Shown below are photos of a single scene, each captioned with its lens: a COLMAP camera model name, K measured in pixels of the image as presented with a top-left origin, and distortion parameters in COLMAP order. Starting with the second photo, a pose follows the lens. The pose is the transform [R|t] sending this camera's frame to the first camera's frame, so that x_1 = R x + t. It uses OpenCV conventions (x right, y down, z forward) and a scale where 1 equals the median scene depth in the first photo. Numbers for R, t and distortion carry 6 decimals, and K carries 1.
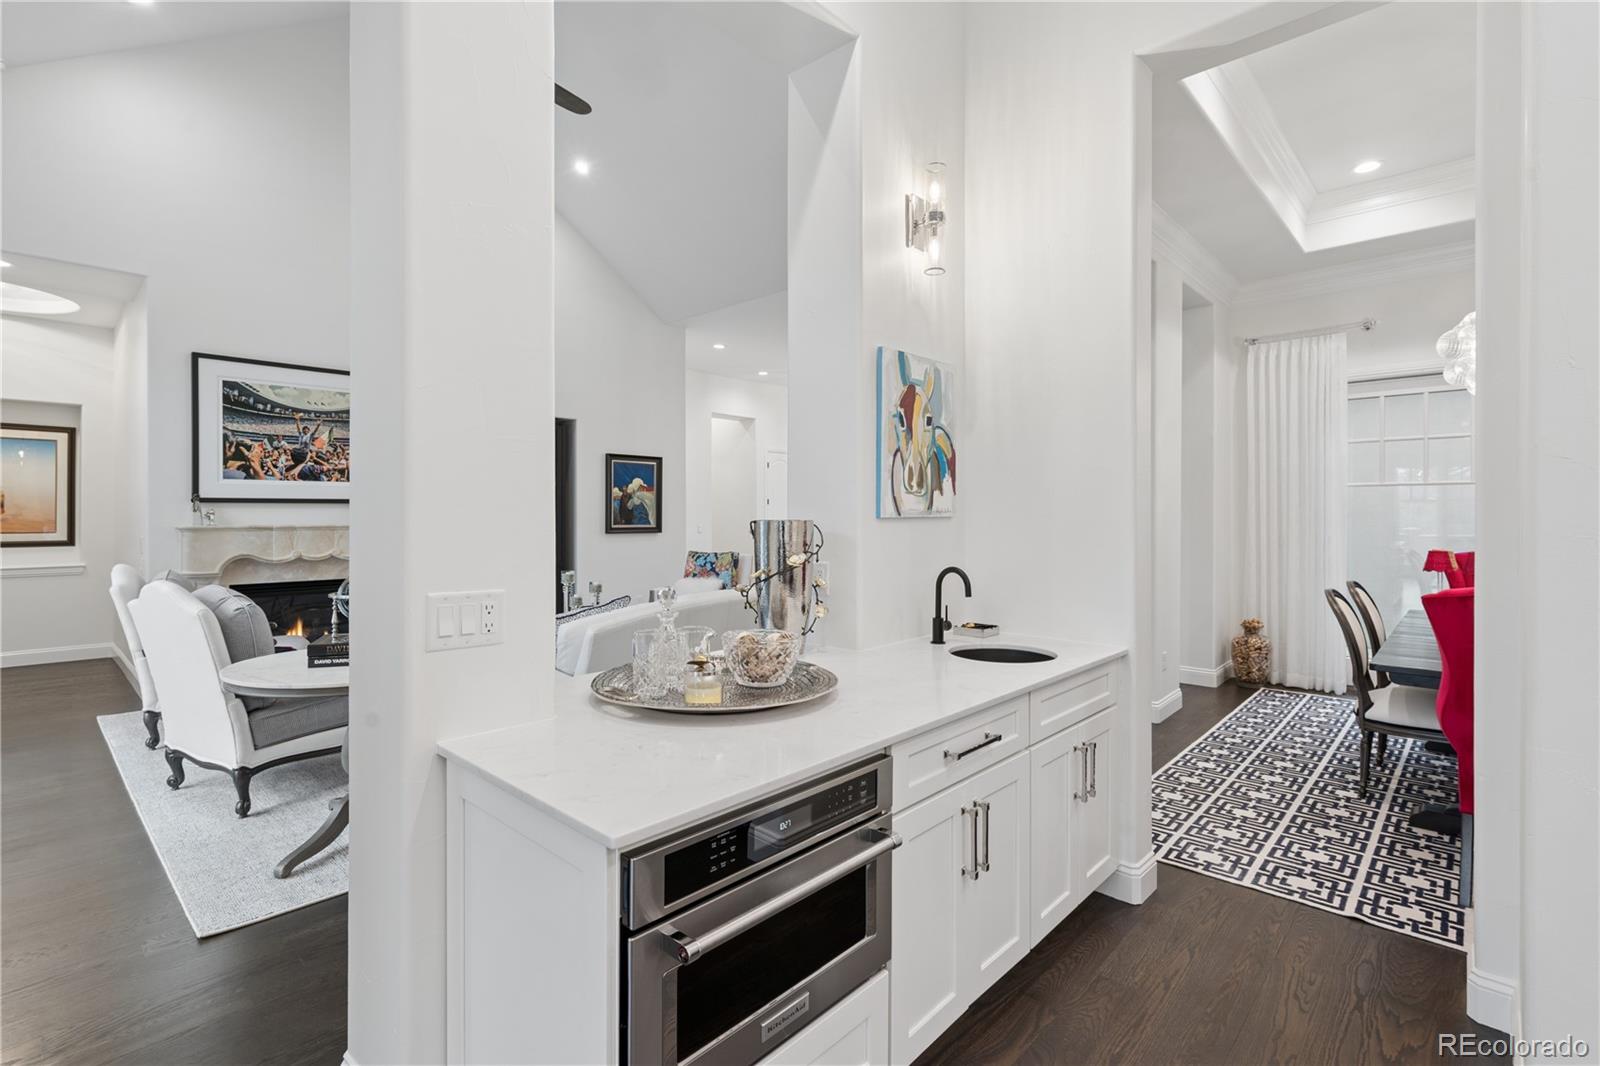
lens RADIAL K [[737.9, 0, 799.7], [0, 737.9, 515.4], [0, 0, 1]] dist [0.000672, 0.000437]
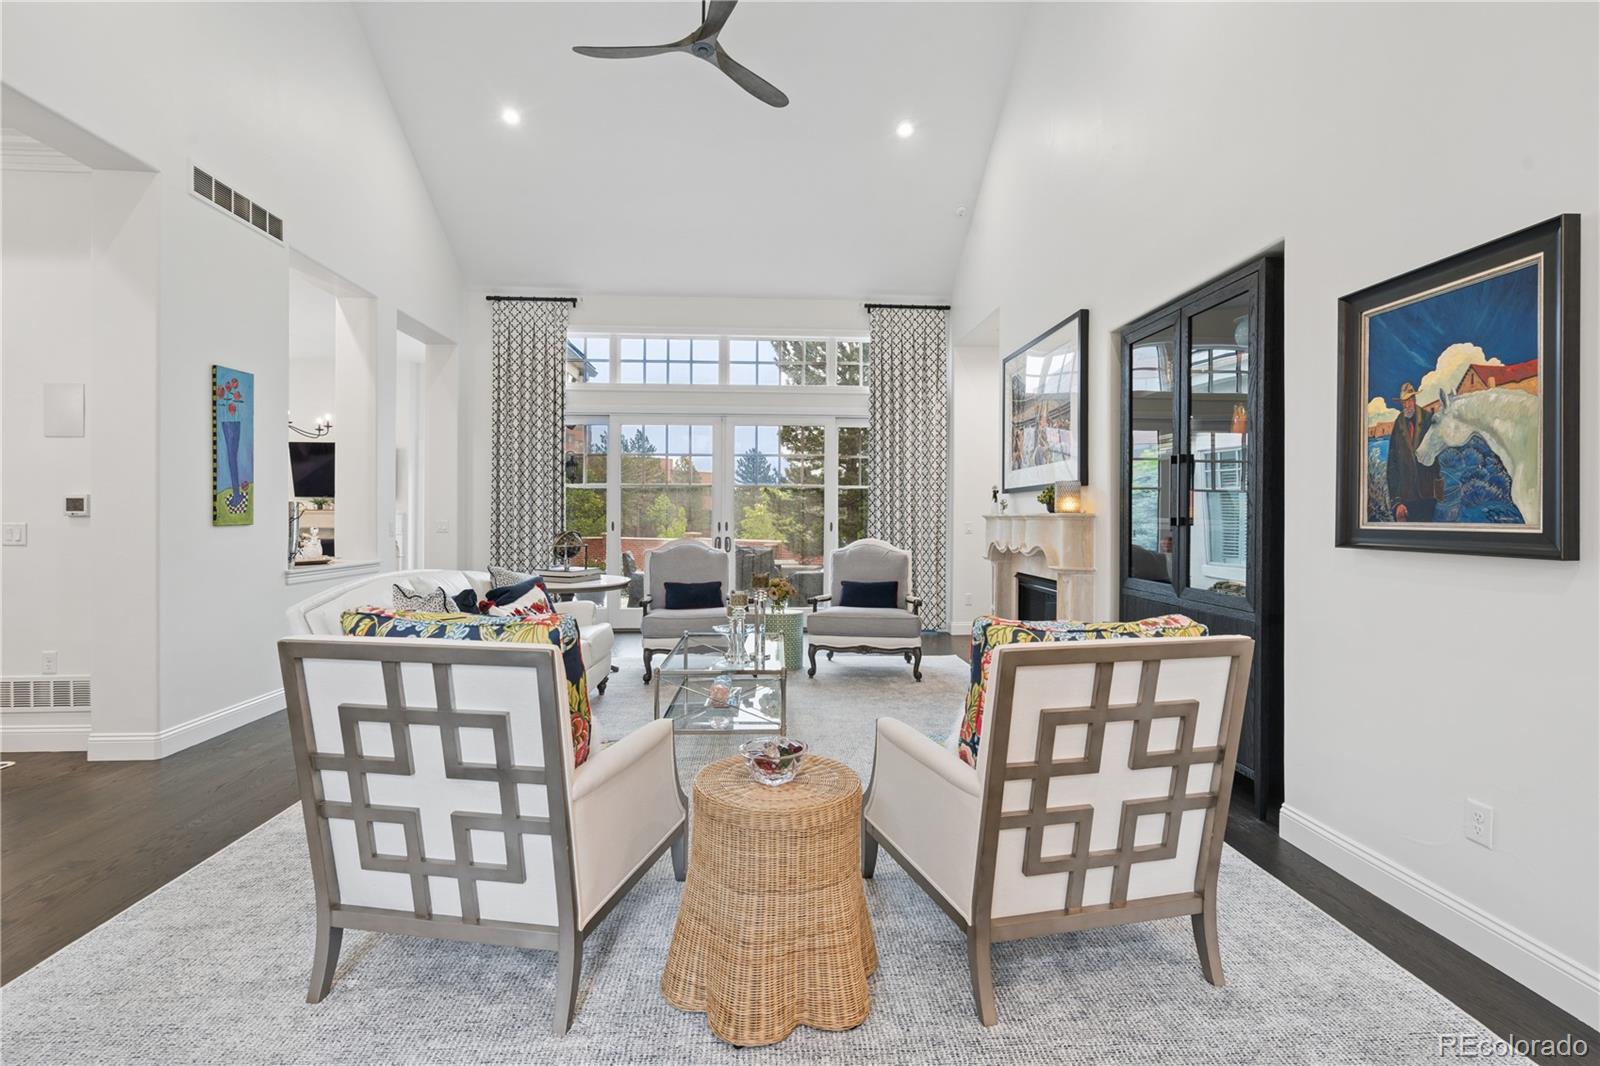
lens RADIAL K [[737.9, 0, 805.9], [0, 737.9, 520.6], [0, 0, 1]] dist [0.000672, 0.000437]
pose [[-0.686283, -0.005727, -0.727312, 0.179461], [-0.013523, 0.999897, 0.004886, 0.019332], [0.727209, 0.013188, -0.686290, 1.419144]]
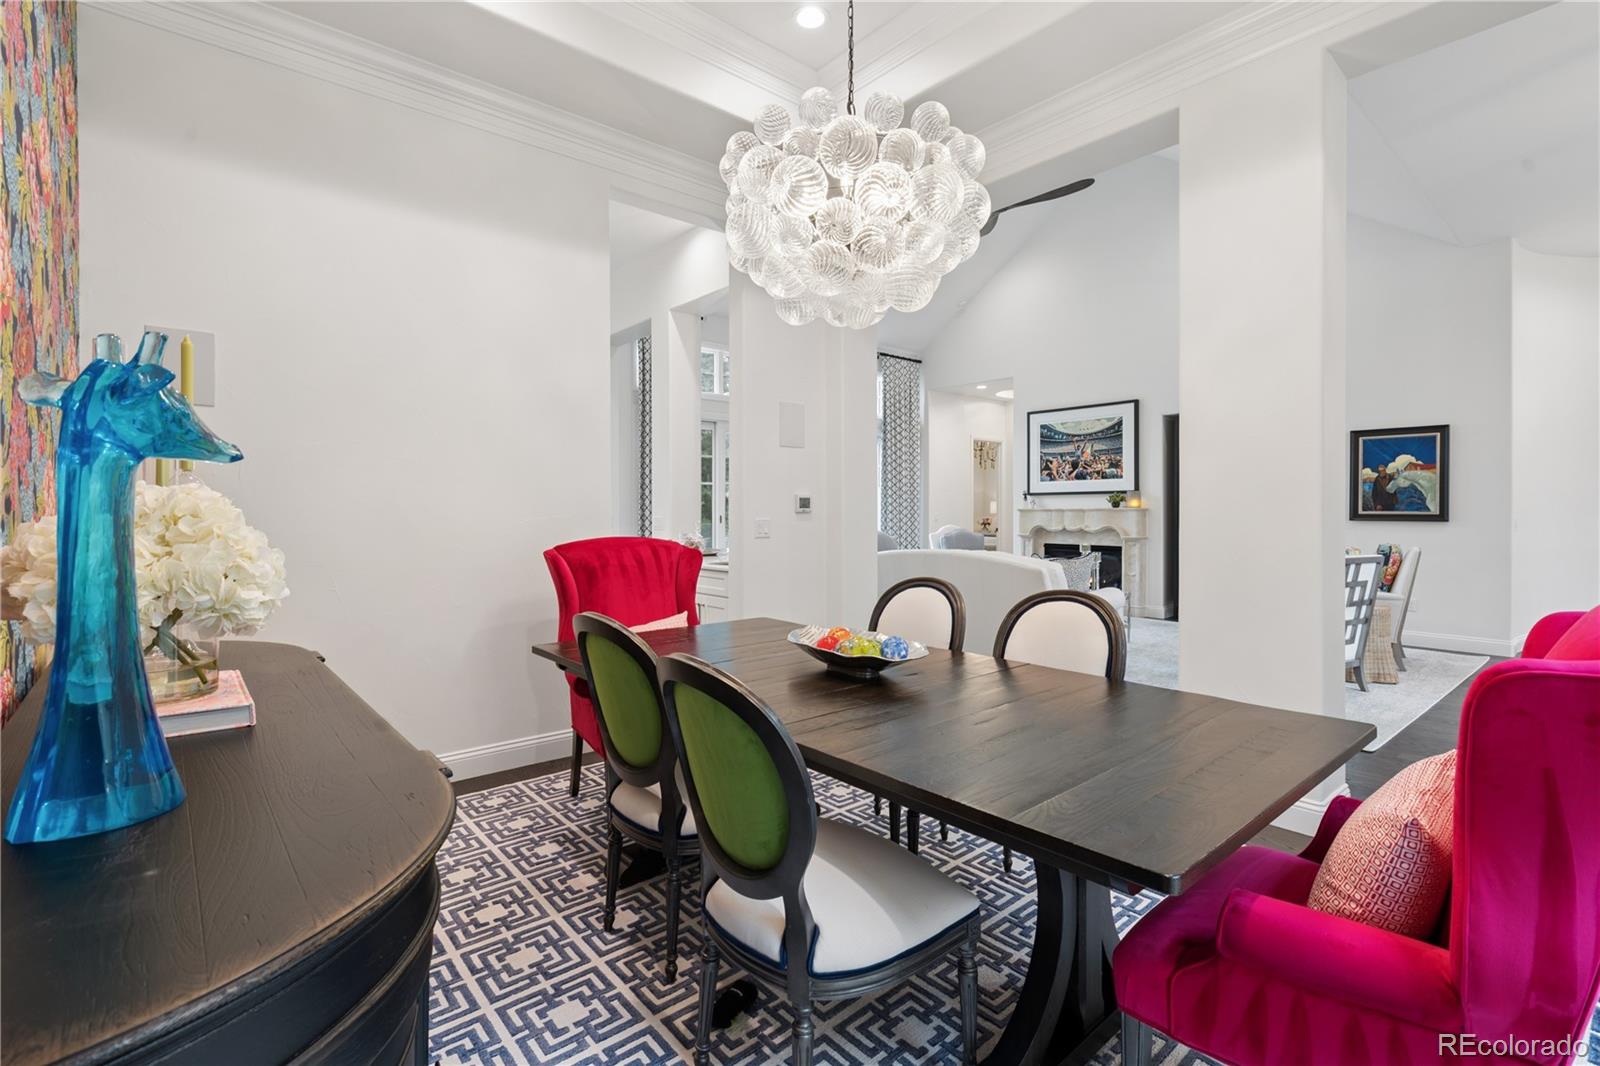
lens RADIAL K [[737.9, 0, 799.5], [0, 737.9, 518.5], [0, 0, 1]] dist [0.000672, 0.000437]
pose [[-0.113339, 0.004976, -0.993544, 0.944019], [-0.007458, 0.999955, 0.005859, 0.029150], [0.993528, 0.008074, -0.113297, 0.595297]]
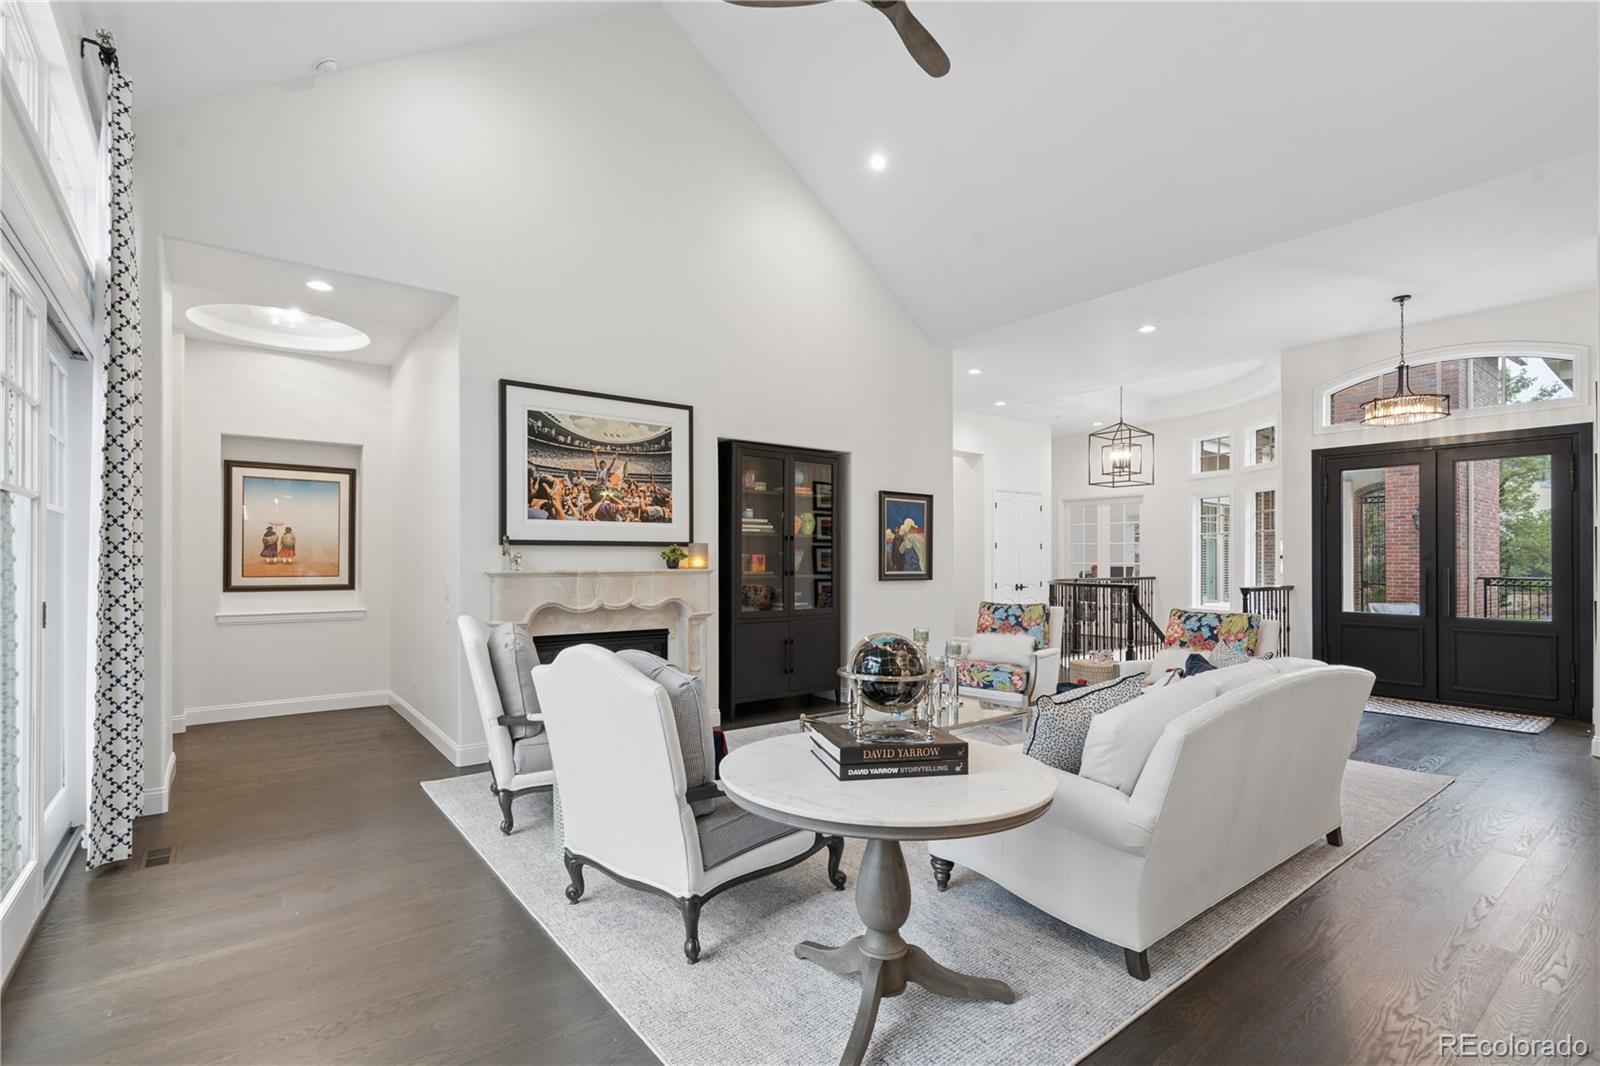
lens RADIAL K [[737.9, 0, 814.7], [0, 737.9, 561.3], [0, 0, 1]] dist [0.000672, 0.000437]
pose [[0.988849, 0.003584, -0.148876, -0.279595], [-0.003338, 0.999993, 0.001902, -0.000316], [0.148882, -0.001384, 0.988854, 0.148172]]
